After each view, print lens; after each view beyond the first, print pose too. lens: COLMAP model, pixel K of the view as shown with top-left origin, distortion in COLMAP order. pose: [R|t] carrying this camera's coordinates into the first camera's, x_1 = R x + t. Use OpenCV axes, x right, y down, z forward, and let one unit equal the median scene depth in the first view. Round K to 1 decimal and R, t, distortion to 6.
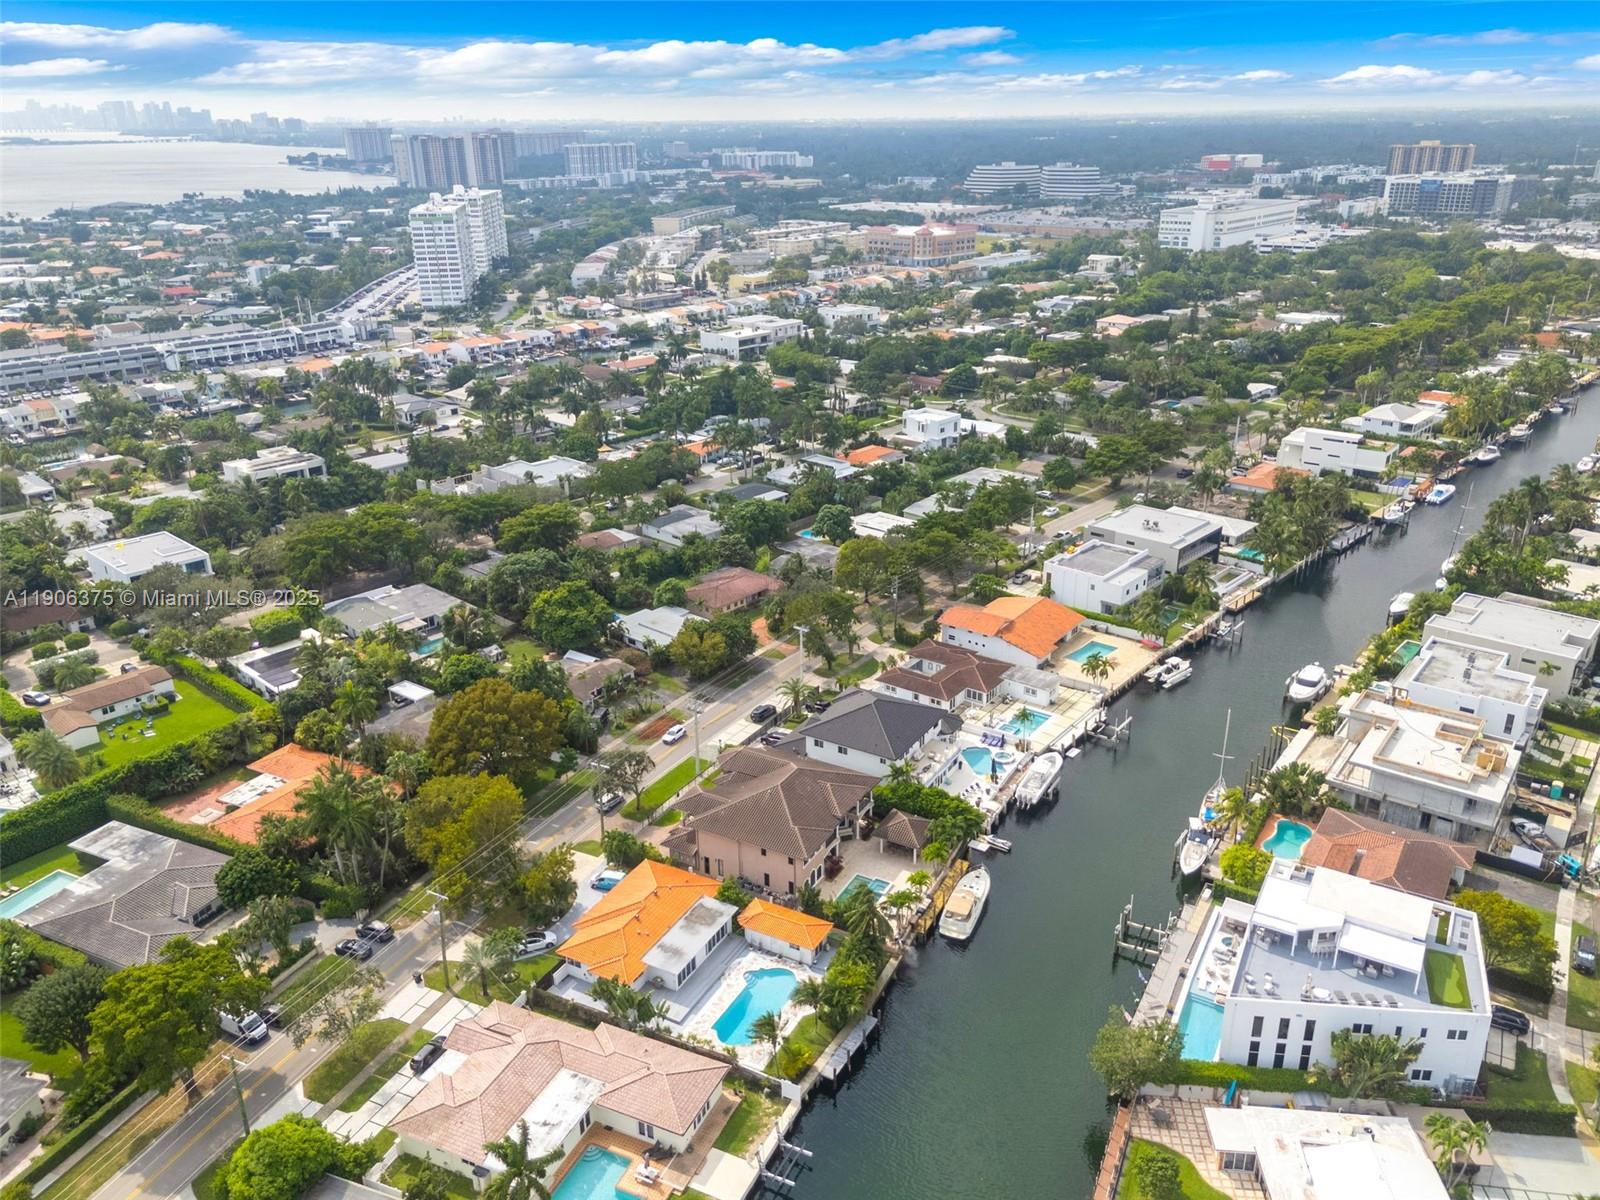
lens RADIAL K [[1218.7, 0, 800.0], [0, 1218.7, 600.0], [0, 0, 1]] dist [0.085355, -0.090296]
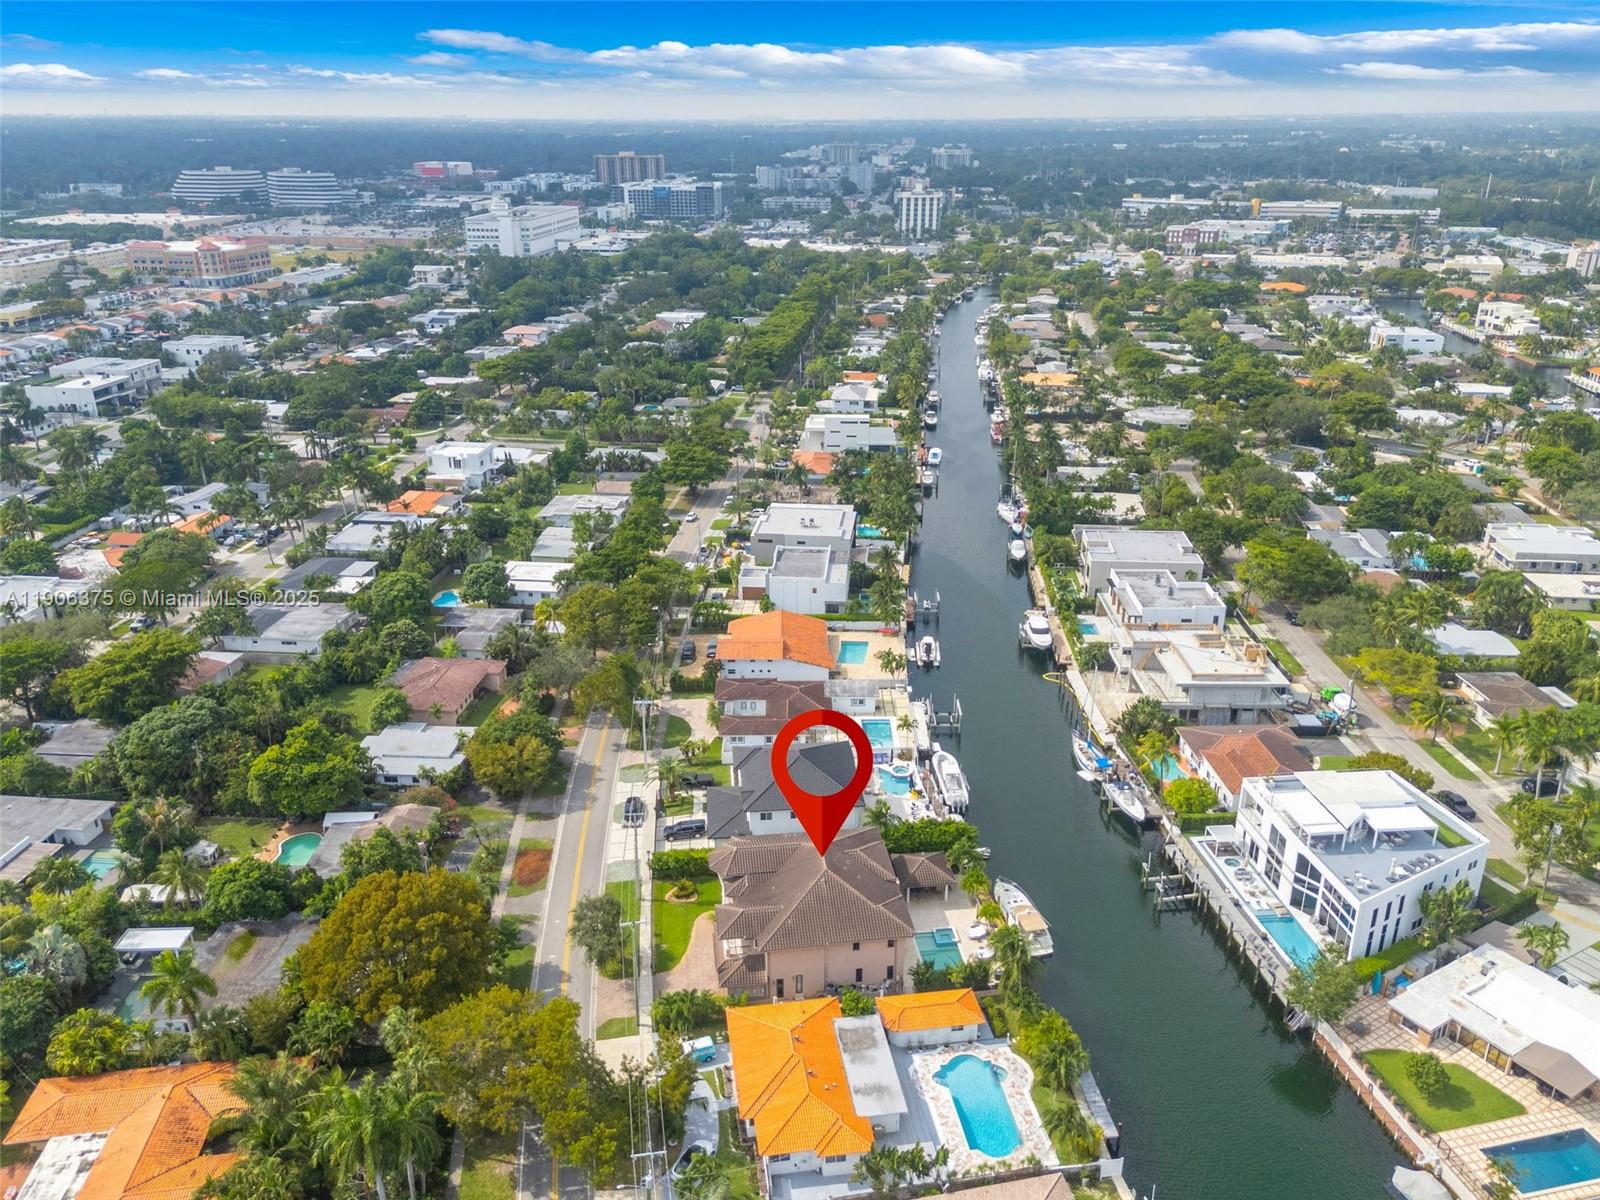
lens RADIAL K [[1218.7, 0, 800.0], [0, 1218.7, 600.0], [0, 0, 1]] dist [0.085355, -0.090296]
pose [[0.784339, -0.211228, 0.583262, -0.247116], [0.214004, 0.974655, 0.065189, -0.048900], [-0.582249, 0.073690, 0.809664, 0.134718]]
